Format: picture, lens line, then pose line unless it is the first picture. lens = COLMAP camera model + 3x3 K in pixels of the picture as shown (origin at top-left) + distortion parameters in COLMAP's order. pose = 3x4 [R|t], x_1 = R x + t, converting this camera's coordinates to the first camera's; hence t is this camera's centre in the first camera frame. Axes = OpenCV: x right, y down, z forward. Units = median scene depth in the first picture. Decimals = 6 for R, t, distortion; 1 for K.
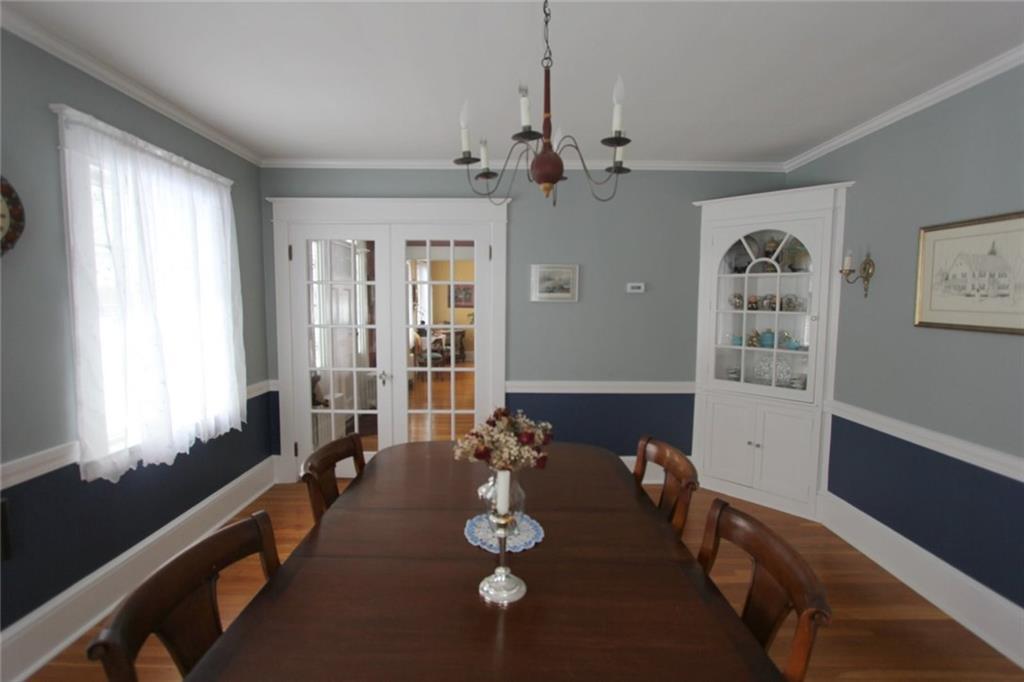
lens RADIAL K [[481.8, 0, 512.0], [0, 481.8, 341.0], [0, 0, 1]] dist [0.000379, -0.000036]
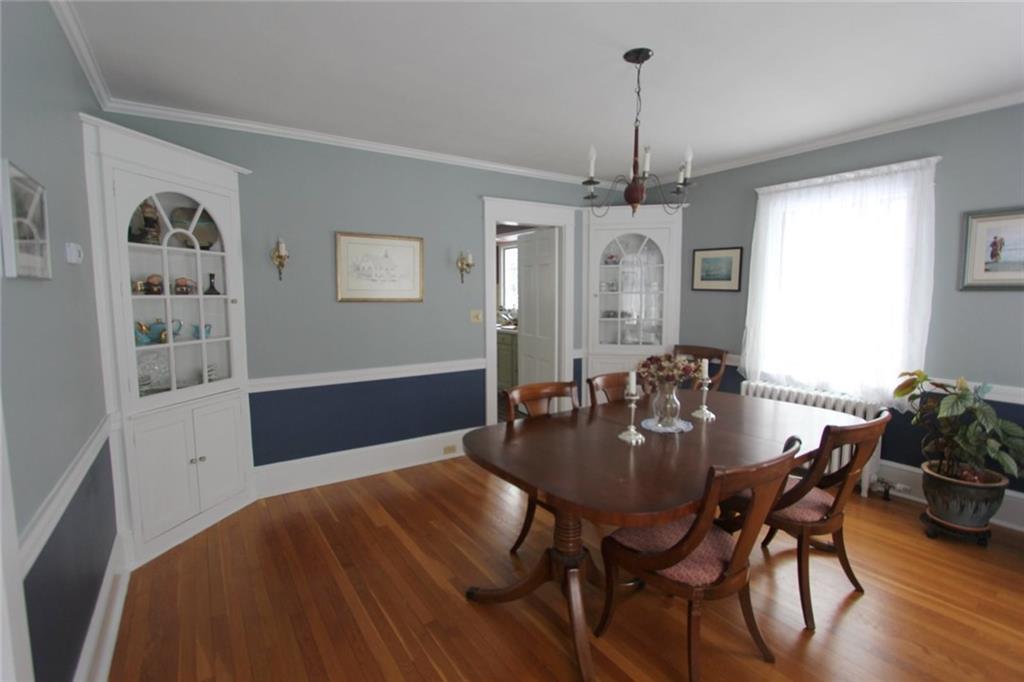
lens RADIAL K [[481.8, 0, 512.0], [0, 481.8, 341.0], [0, 0, 1]] dist [0.000379, -0.000036]
pose [[-0.549628, -0.096237, 0.829848, -0.494283], [0.066037, 0.985229, 0.157995, -0.084804], [-0.832795, 0.141639, -0.535155, 1.076132]]
